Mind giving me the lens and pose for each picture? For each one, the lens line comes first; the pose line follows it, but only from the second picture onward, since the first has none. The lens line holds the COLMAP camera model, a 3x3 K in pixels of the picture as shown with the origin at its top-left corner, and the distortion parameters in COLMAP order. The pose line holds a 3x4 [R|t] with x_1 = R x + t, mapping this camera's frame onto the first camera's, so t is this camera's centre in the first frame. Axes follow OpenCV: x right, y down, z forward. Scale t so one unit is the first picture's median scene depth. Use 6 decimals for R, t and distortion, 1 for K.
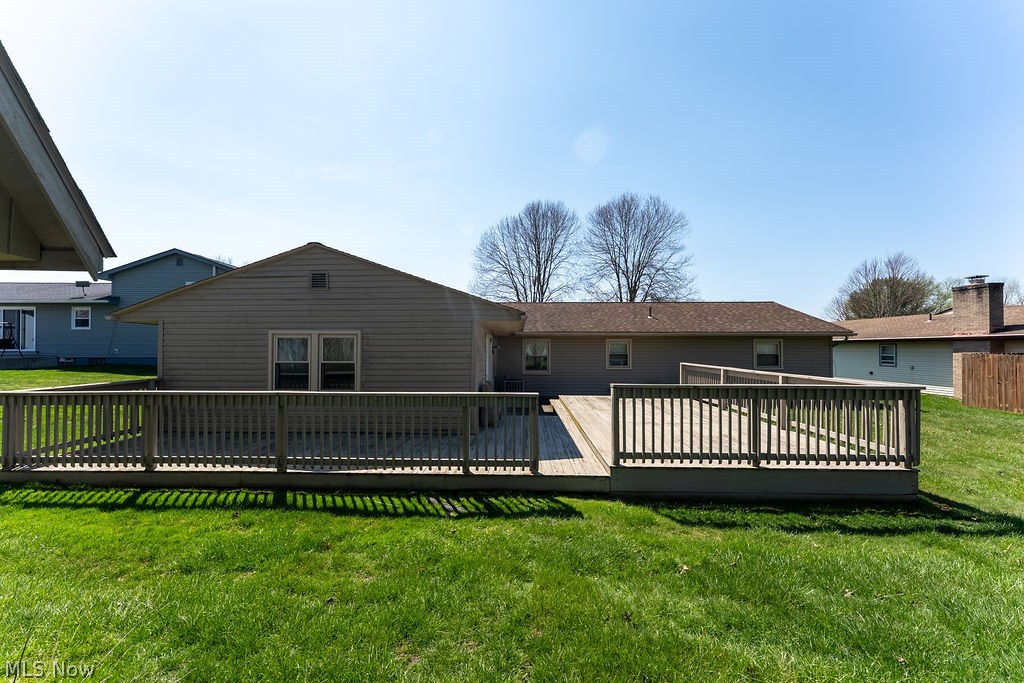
lens RADIAL K [[412.2, 0, 512.0], [0, 412.2, 341.5], [0, 0, 1]] dist [0.001886, 0.000255]
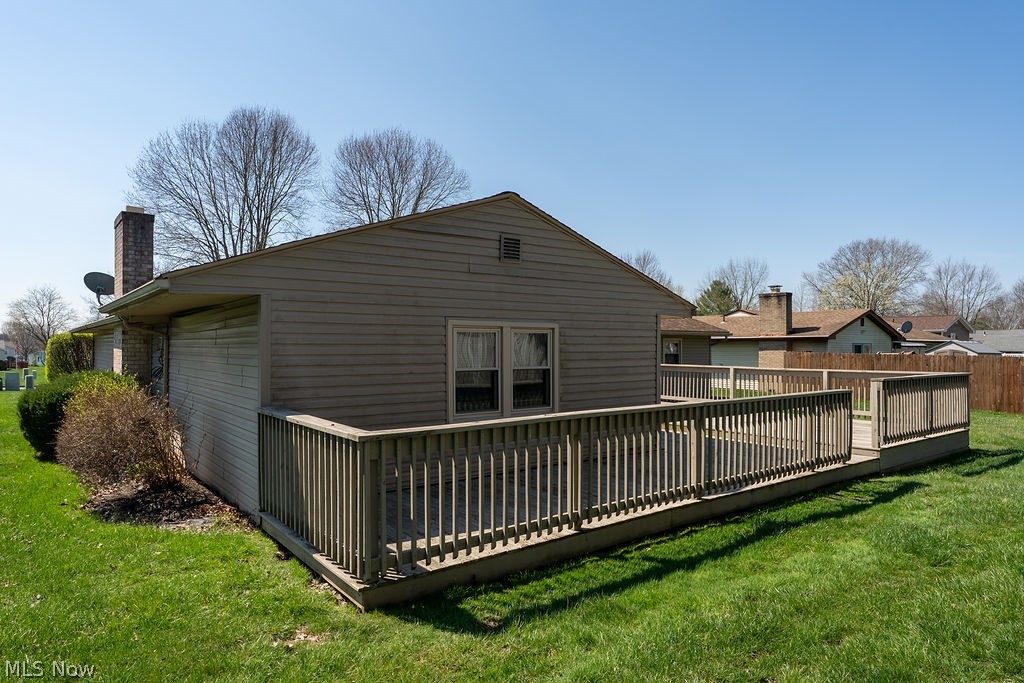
lens RADIAL K [[620.5, 0, 512.0], [0, 620.5, 341.5], [0, 0, 1]] dist [0.001029, 0.000949]
pose [[0.777647, 0.005298, 0.628679, -1.105457], [-0.009592, 0.999948, 0.003438, 0.001892], [-0.628628, -0.008704, 0.777657, 0.200749]]
